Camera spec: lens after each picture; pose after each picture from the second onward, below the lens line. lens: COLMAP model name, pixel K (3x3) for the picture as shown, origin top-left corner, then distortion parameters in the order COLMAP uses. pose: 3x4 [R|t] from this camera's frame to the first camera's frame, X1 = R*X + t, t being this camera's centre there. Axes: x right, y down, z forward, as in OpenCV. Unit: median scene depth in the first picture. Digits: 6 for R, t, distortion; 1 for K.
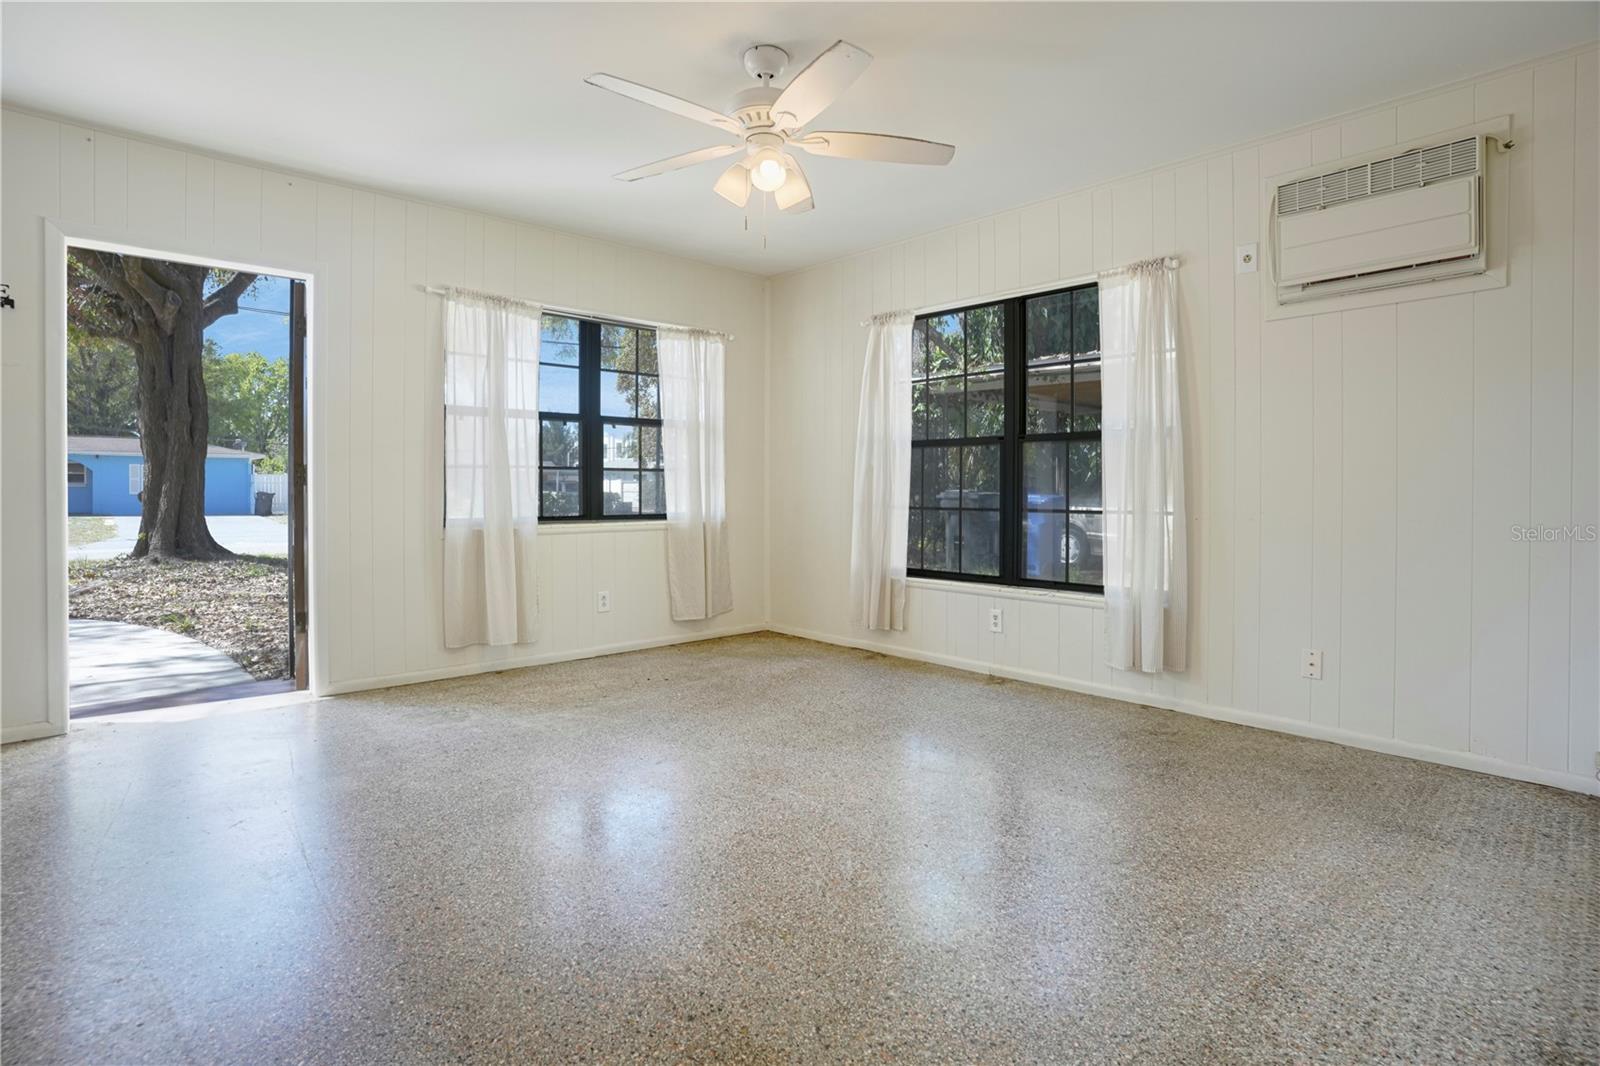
lens RADIAL K [[799.0, 0, 795.8], [0, 799.0, 471.1], [0, 0, 1]] dist [-0.065329, 0.026164]
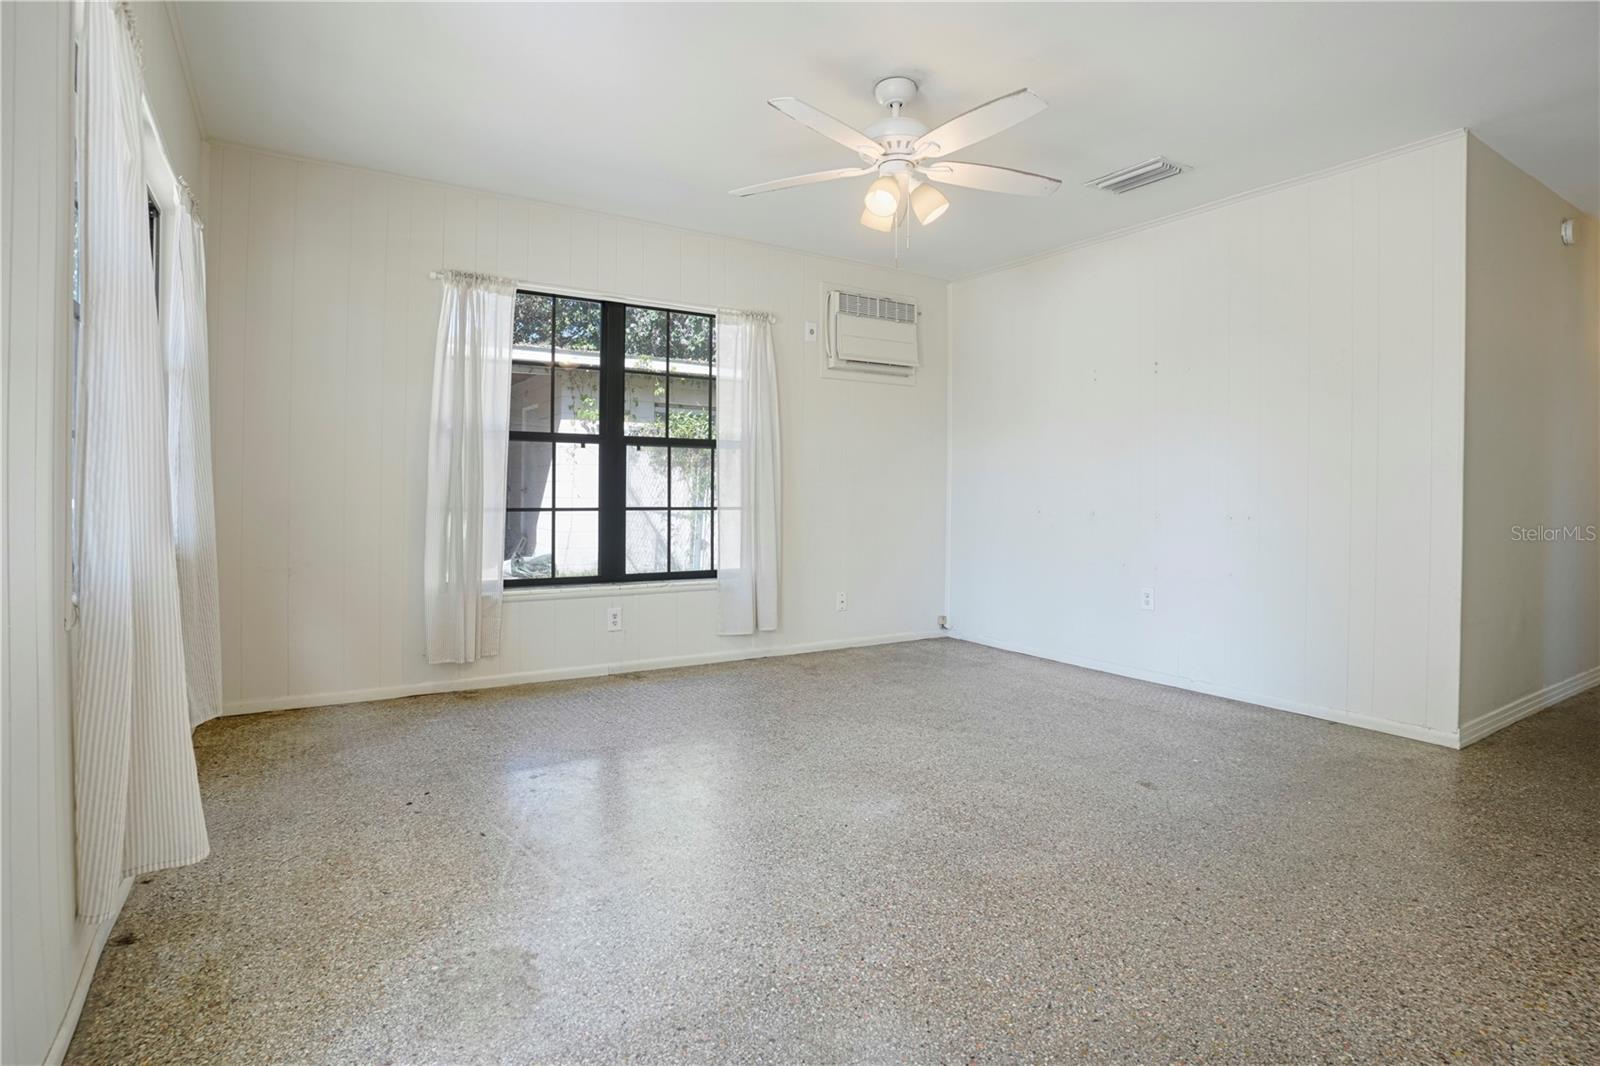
lens RADIAL K [[805.4, 0, 791.1], [0, 805.4, 481.2], [0, 0, 1]] dist [-0.068149, 0.024246]
pose [[0.178353, 0.009754, 0.983918, -0.891190], [-0.027815, 0.999601, -0.004868, 0.014329], [-0.983573, -0.026499, 0.178554, 0.756804]]
